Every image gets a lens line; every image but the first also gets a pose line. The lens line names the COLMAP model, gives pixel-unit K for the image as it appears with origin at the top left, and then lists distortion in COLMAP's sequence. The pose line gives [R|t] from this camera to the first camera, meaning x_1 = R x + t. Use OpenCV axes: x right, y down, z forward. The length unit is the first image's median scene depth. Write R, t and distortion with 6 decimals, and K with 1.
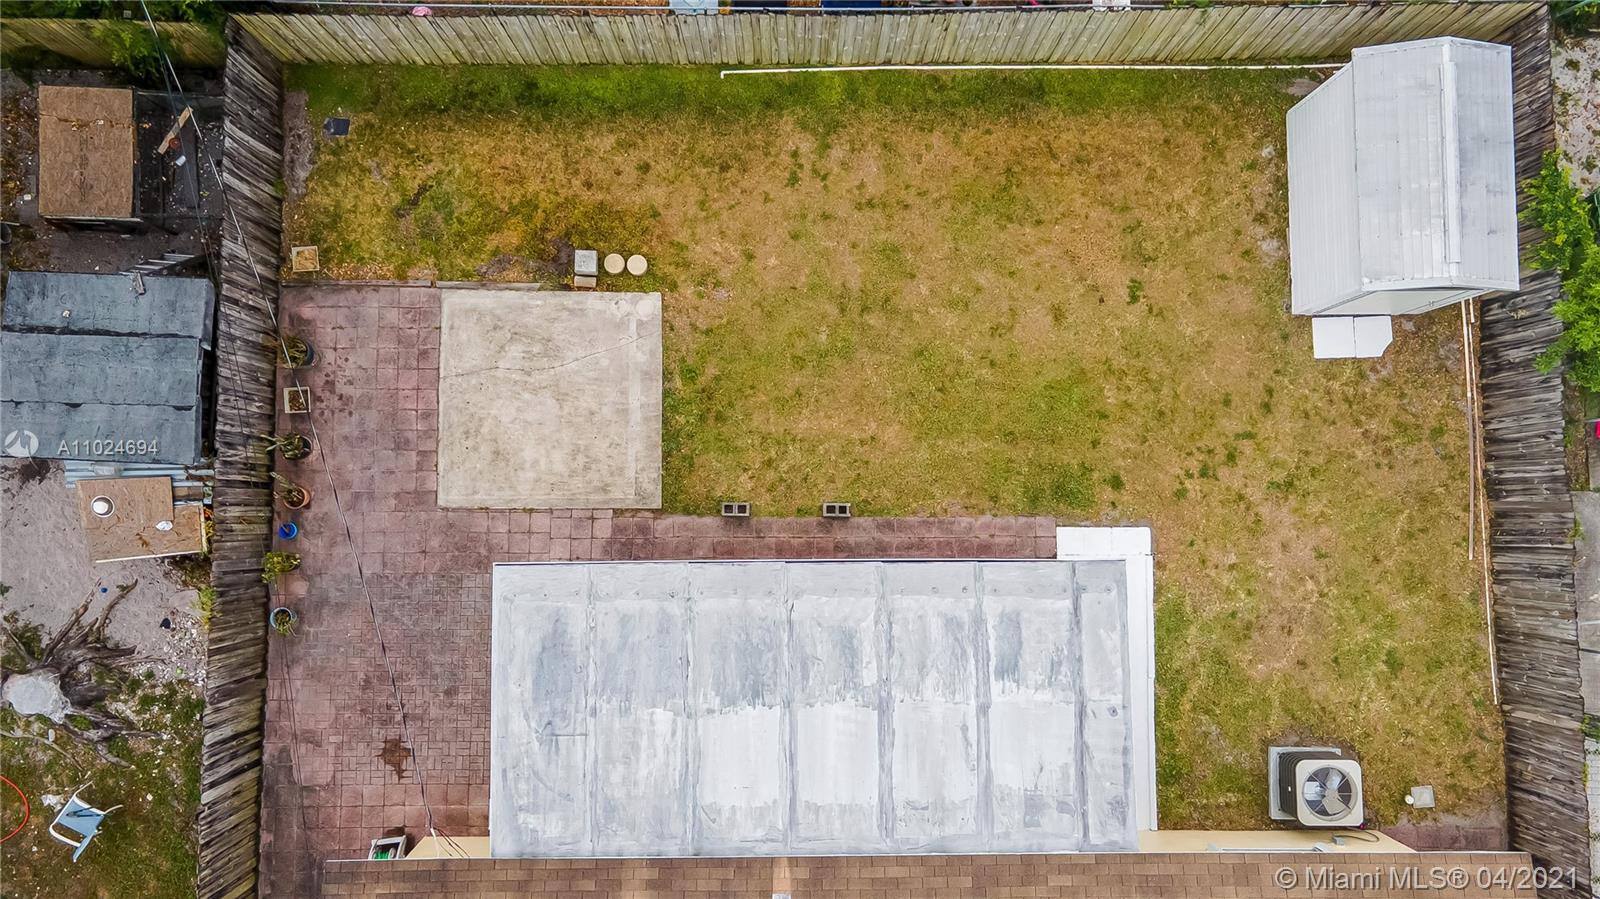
lens RADIAL K [[1156.3, 0, 794.3], [0, 1156.3, 448.2], [0, 0, 1]] dist [0.035288, 0.003688]
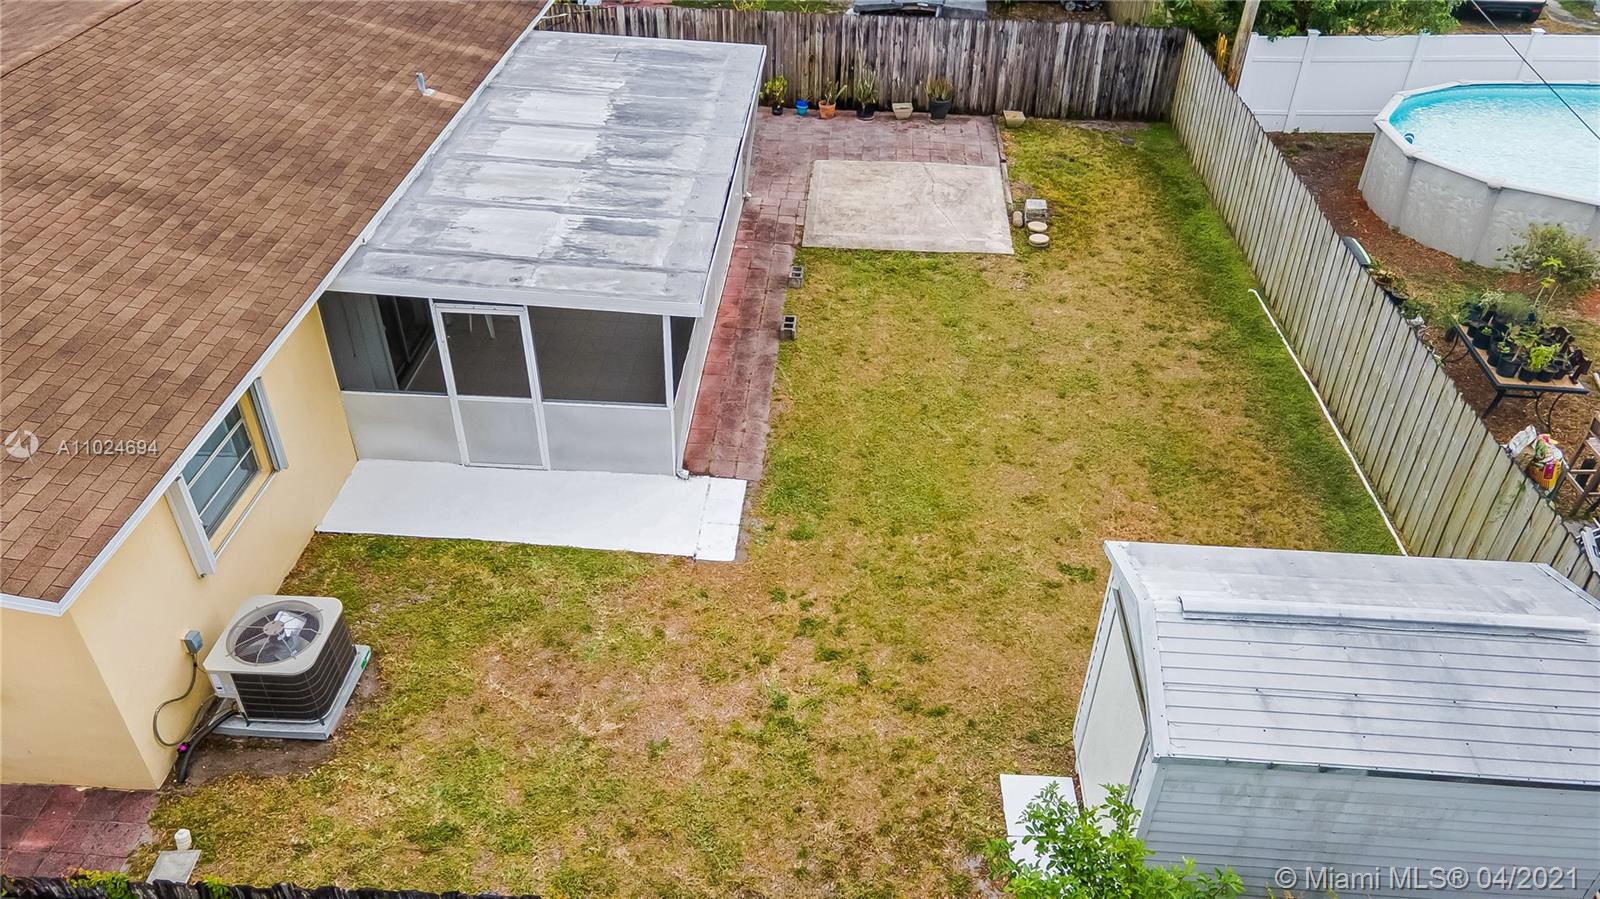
lens RADIAL K [[1167.9, 0, 793.6], [0, 1167.9, 442.8], [0, 0, 1]] dist [0.033460, -0.001175]
pose [[-0.065004, 0.568000, -0.820457, 0.838000], [-0.996730, 0.002592, 0.080764, -0.024257], [0.048001, 0.823024, 0.565974, 0.548115]]
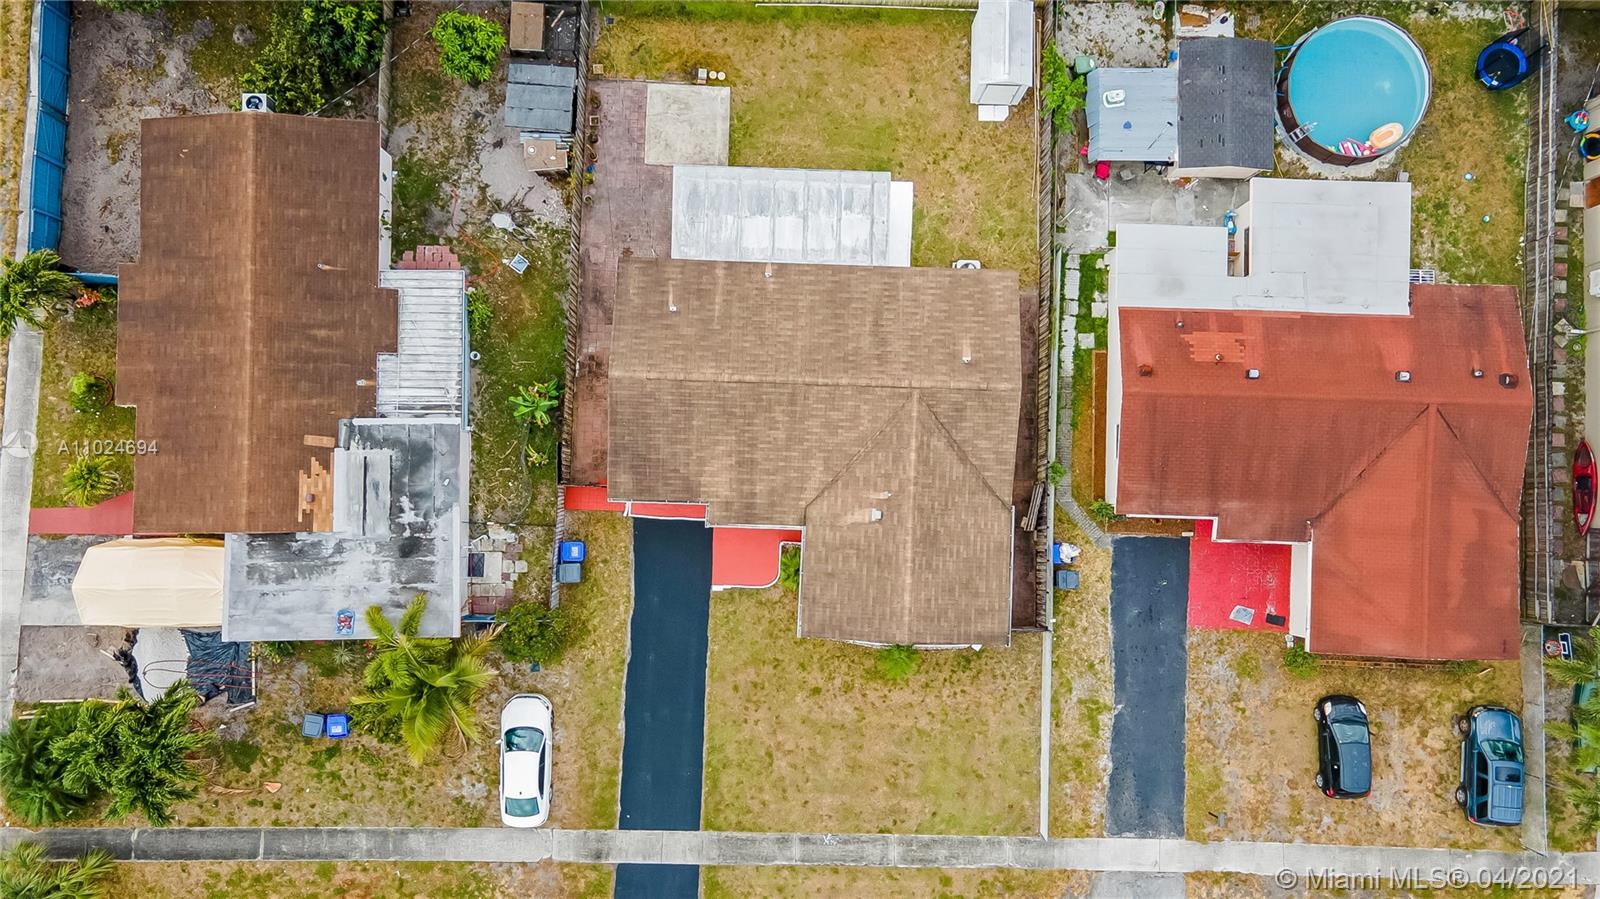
lens RADIAL K [[1167.9, 0, 793.6], [0, 1167.9, 442.8], [0, 0, 1]] dist [0.033460, -0.001175]
pose [[0.999446, 0.032406, -0.007613, 0.075027], [-0.032472, 0.999435, -0.008648, 0.692285], [0.007328, 0.008891, 0.999934, -1.654267]]
